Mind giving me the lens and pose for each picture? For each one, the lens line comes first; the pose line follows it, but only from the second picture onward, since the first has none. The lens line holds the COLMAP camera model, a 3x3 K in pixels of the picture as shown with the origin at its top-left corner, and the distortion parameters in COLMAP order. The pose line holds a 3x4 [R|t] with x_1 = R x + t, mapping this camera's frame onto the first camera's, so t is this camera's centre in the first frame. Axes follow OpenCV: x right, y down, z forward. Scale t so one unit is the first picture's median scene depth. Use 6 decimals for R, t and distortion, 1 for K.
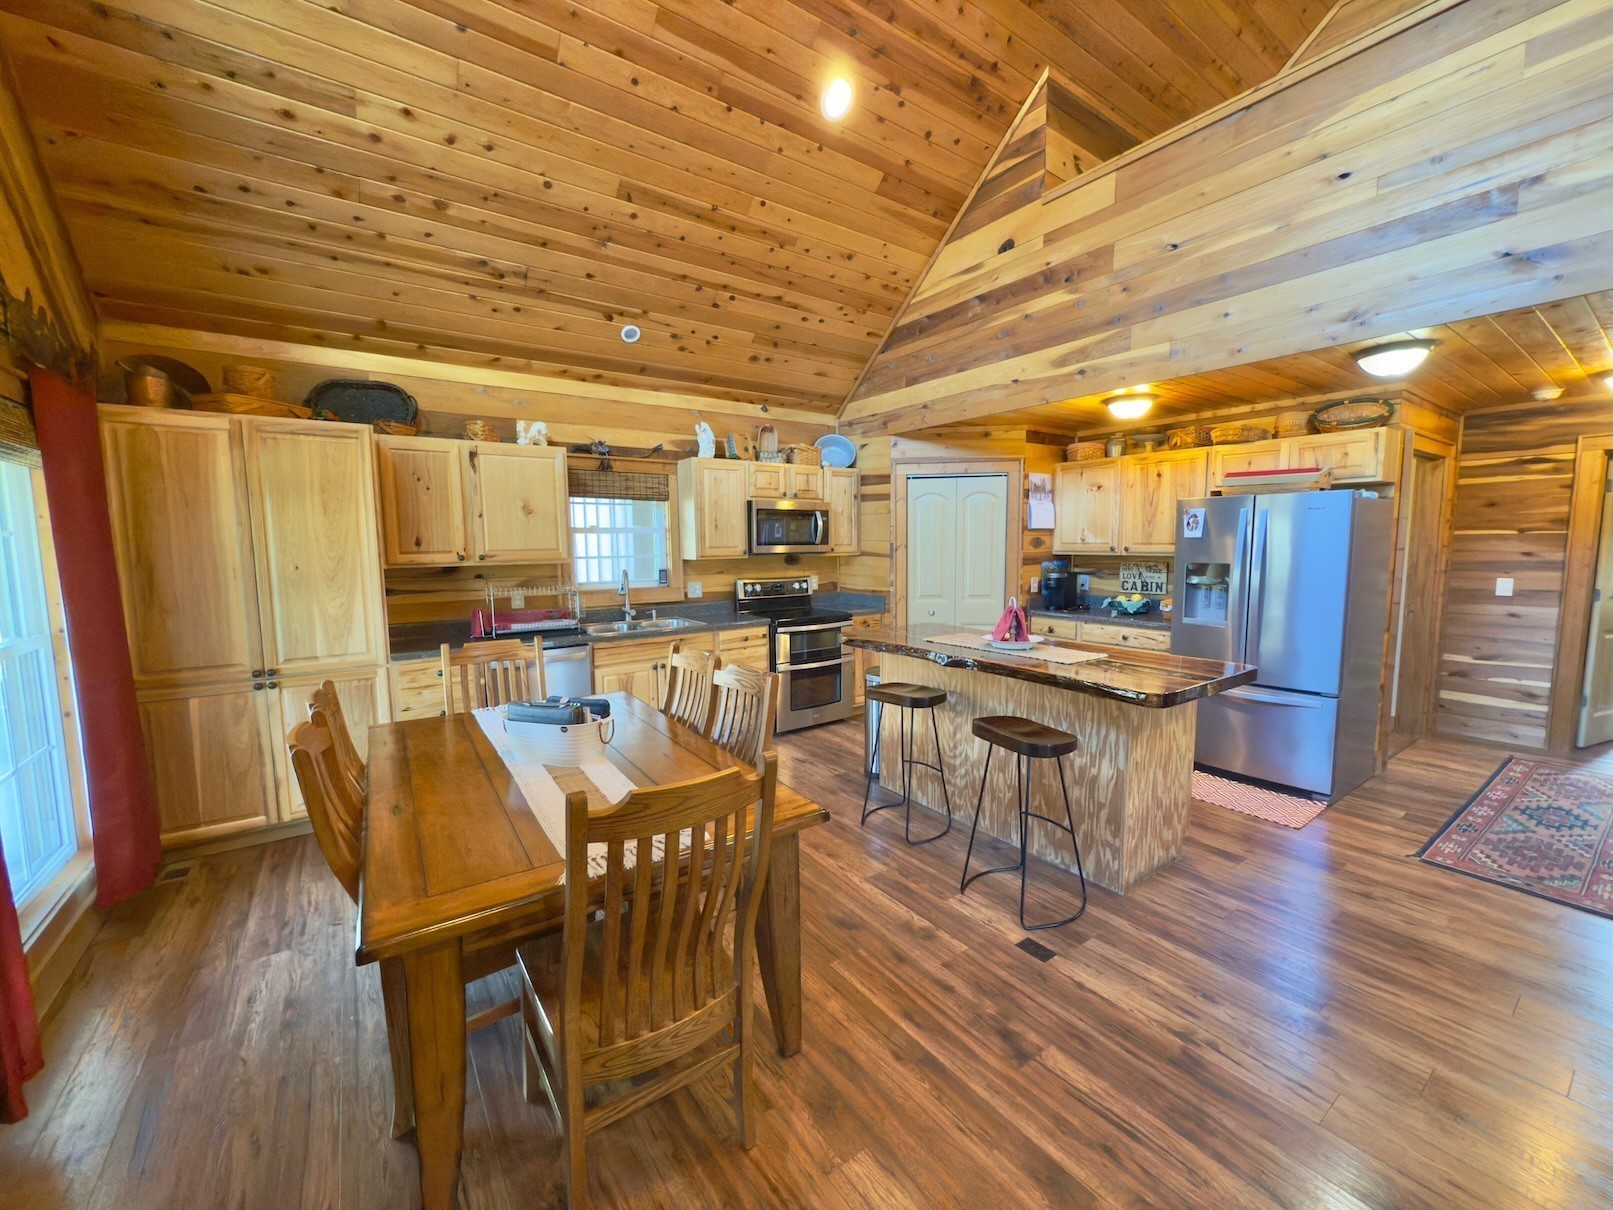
lens RADIAL K [[642.1, 0, 806.5], [0, 642.1, 605.0], [0, 0, 1]] dist [-0.000562, -0.000169]
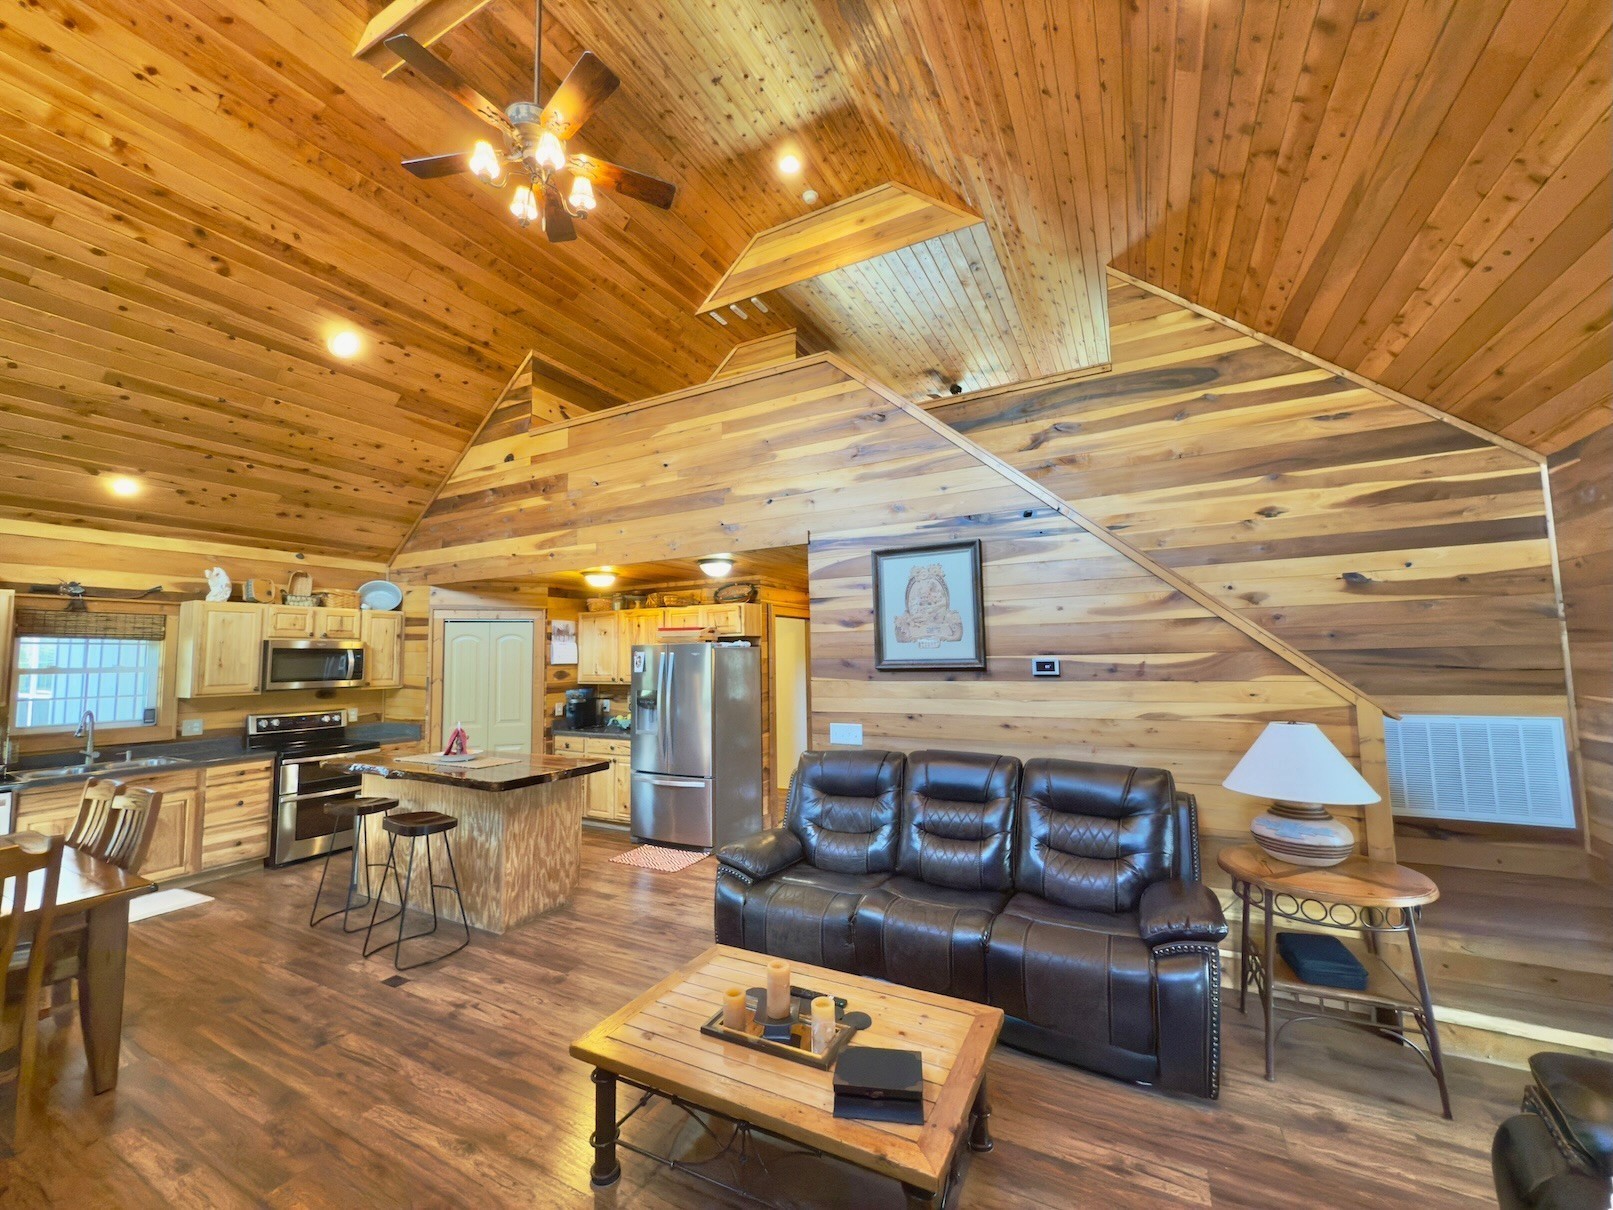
lens RADIAL K [[642.1, 0, 806.5], [0, 642.1, 605.0], [0, 0, 1]] dist [-0.000562, -0.000169]
pose [[0.894725, 0.033033, 0.445393, 0.260009], [0.051440, 0.983002, -0.176241, 0.015846], [-0.443644, 0.180598, 0.877818, -0.383638]]
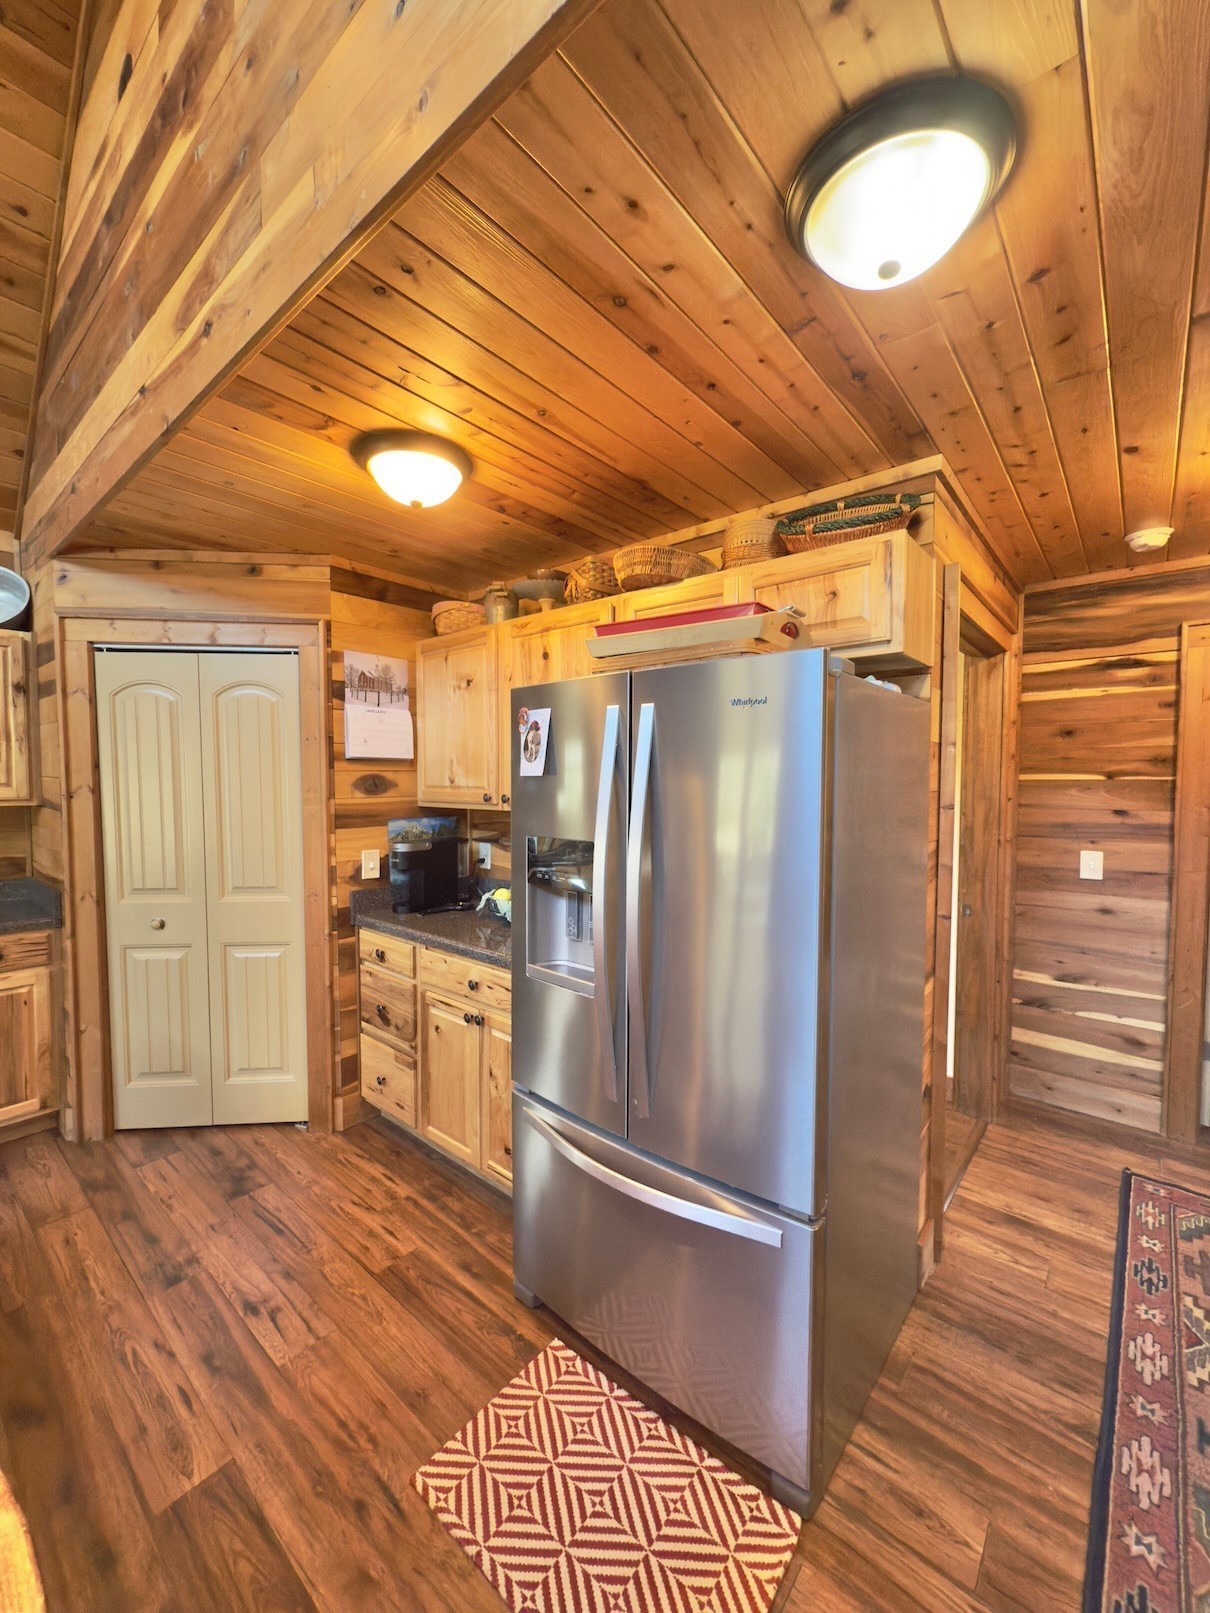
lens RADIAL K [[642.1, 0, 605.0], [0, 642.1, 806.5], [0, 0, 1]] dist [-0.000562, -0.000169]
pose [[0.968994, 0.003910, 0.247055, 0.476484], [0.010716, 0.998269, -0.057830, -0.053755], [-0.246854, 0.058684, 0.967274, 0.510358]]
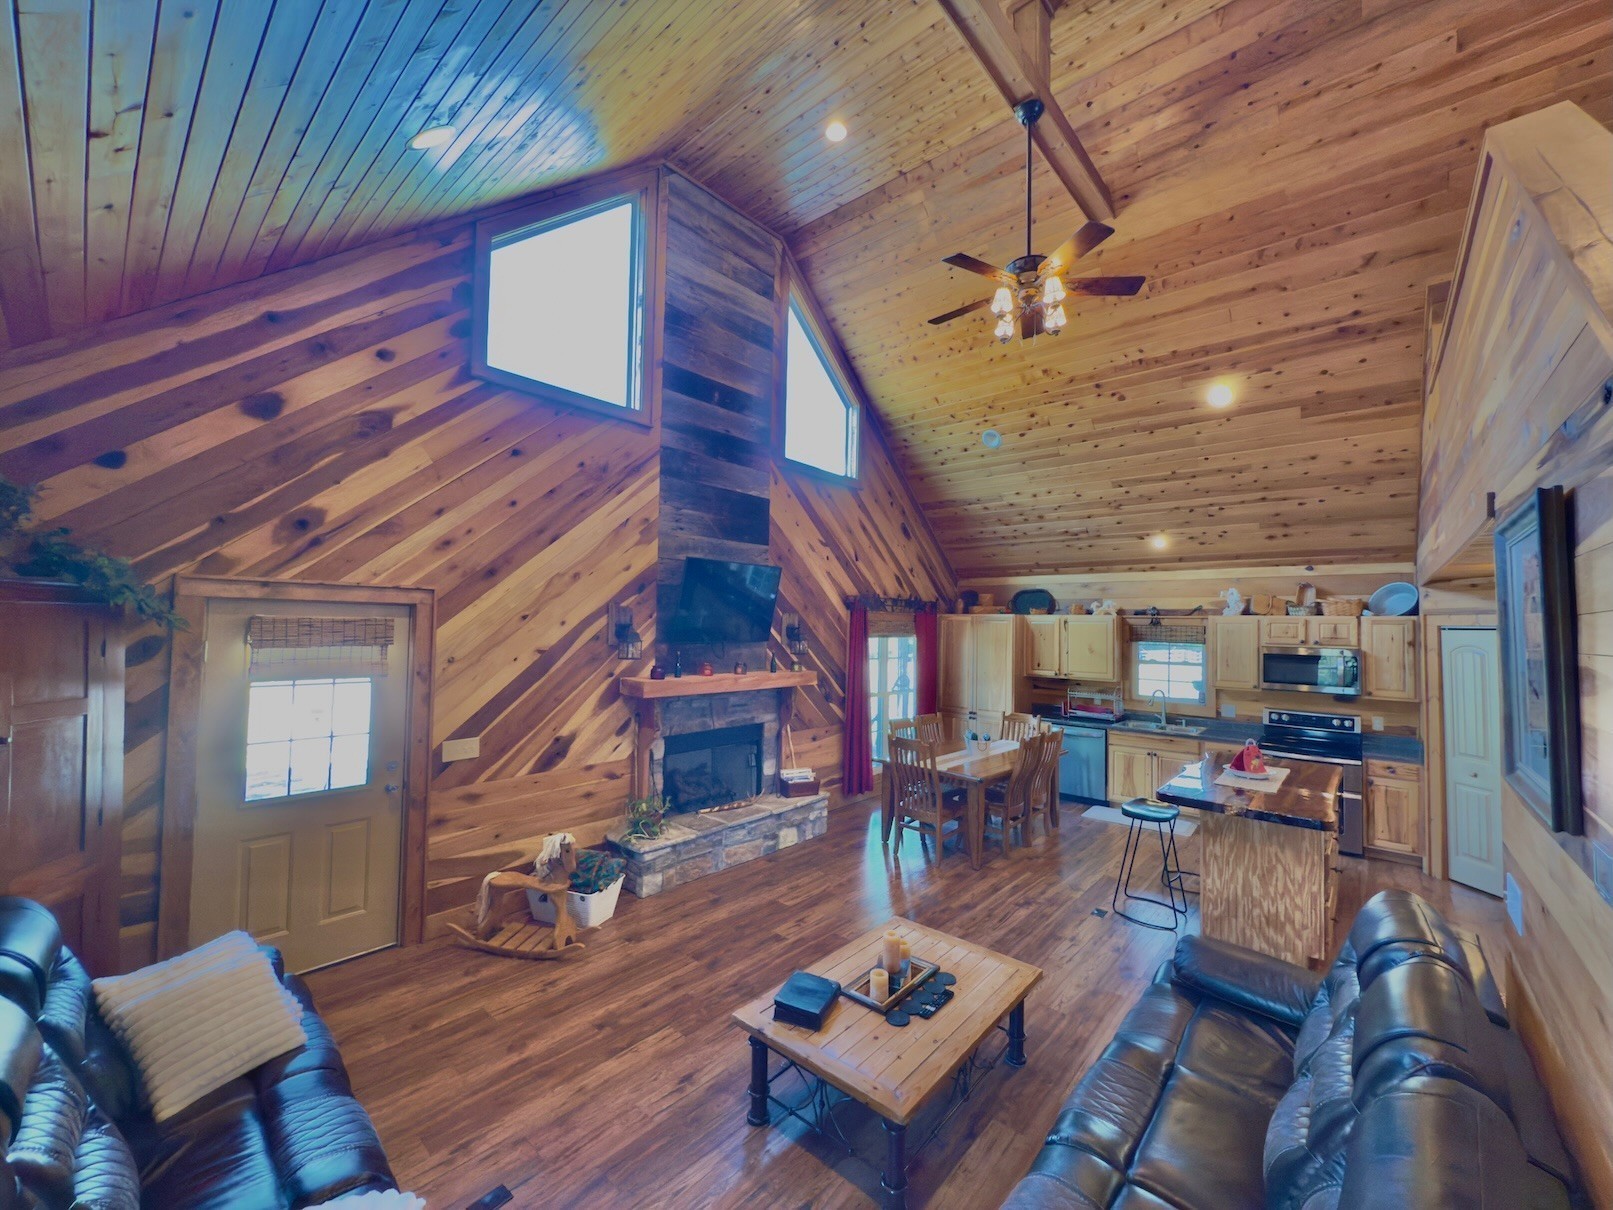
lens RADIAL K [[642.1, 0, 806.5], [0, 642.1, 605.0], [0, 0, 1]] dist [-0.000562, -0.000169]
pose [[0.228036, -0.018054, -0.973485, 1.028712], [-0.118118, 0.991931, -0.046065, -0.085897], [0.966461, 0.125491, 0.224064, -0.184597]]
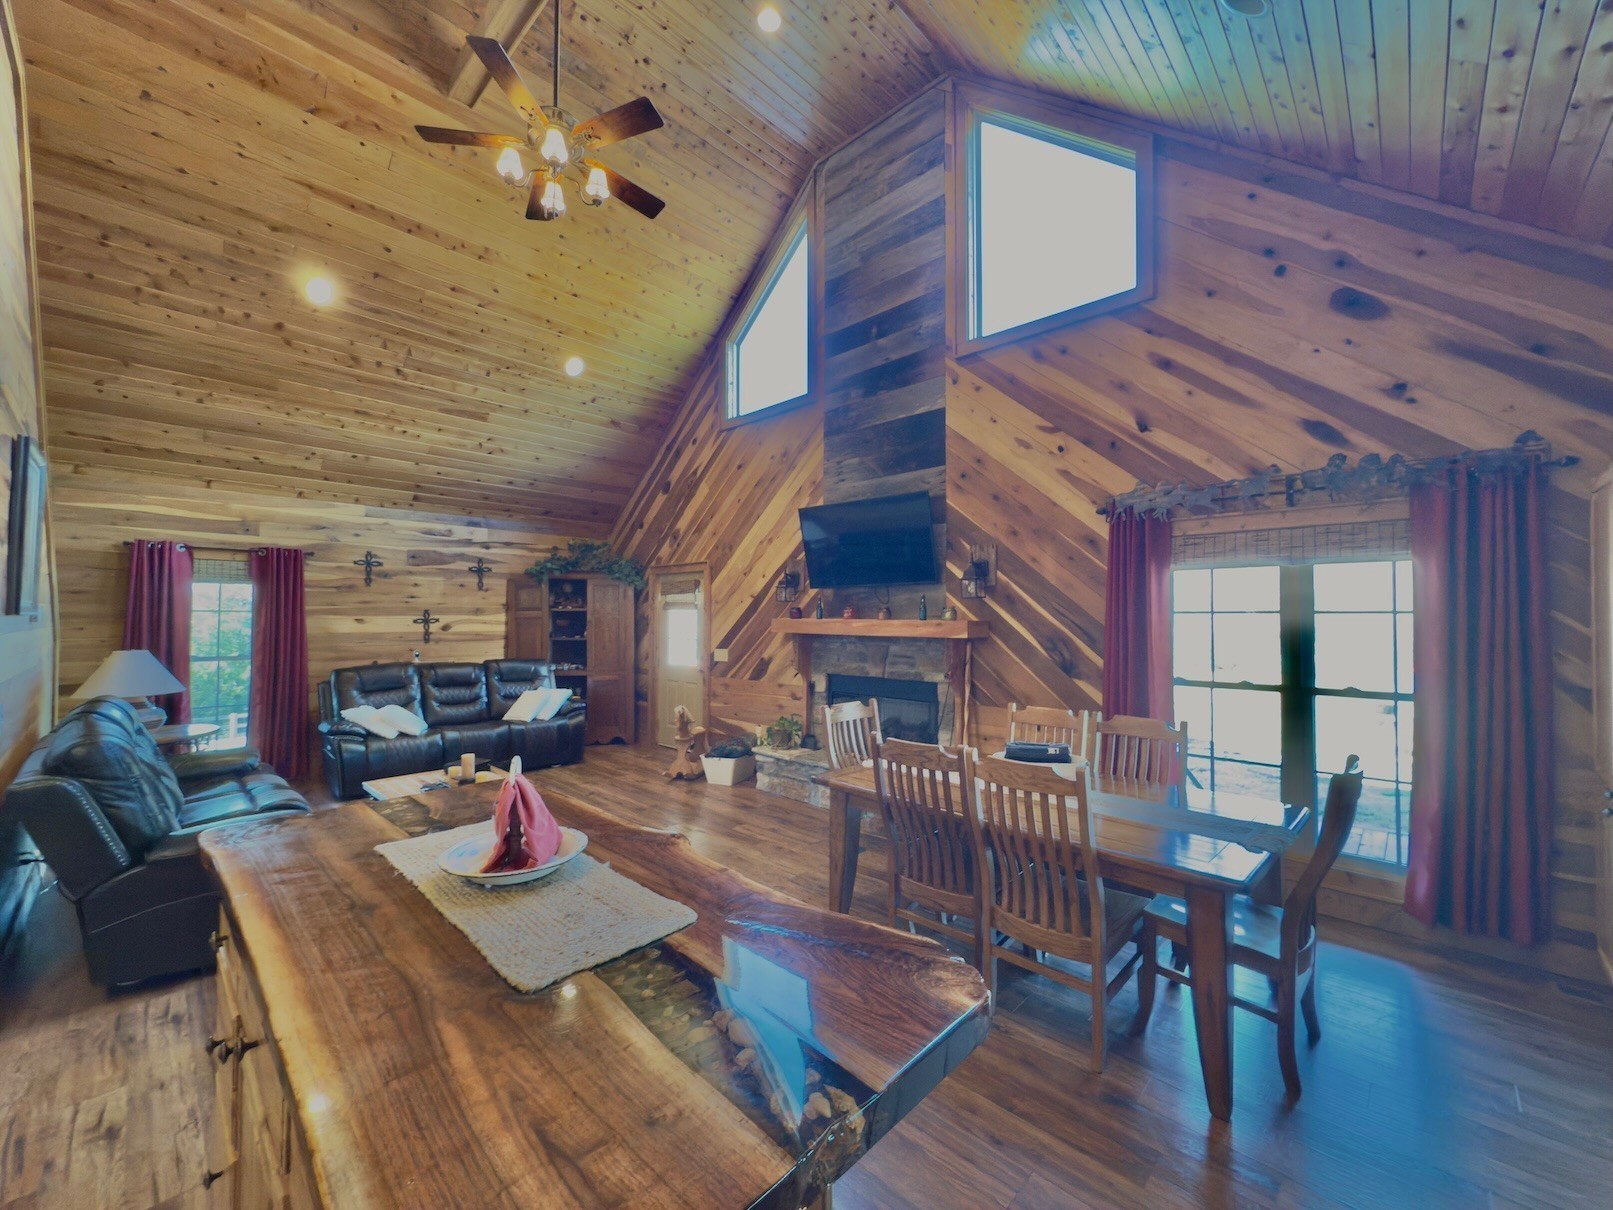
lens RADIAL K [[642.1, 0, 806.5], [0, 642.1, 605.0], [0, 0, 1]] dist [-0.000562, -0.000169]
pose [[-0.982570, 0.001664, -0.185884, 0.146008], [-0.013699, 0.996593, 0.081334, -0.110709], [0.185386, 0.082463, -0.979200, 1.041601]]
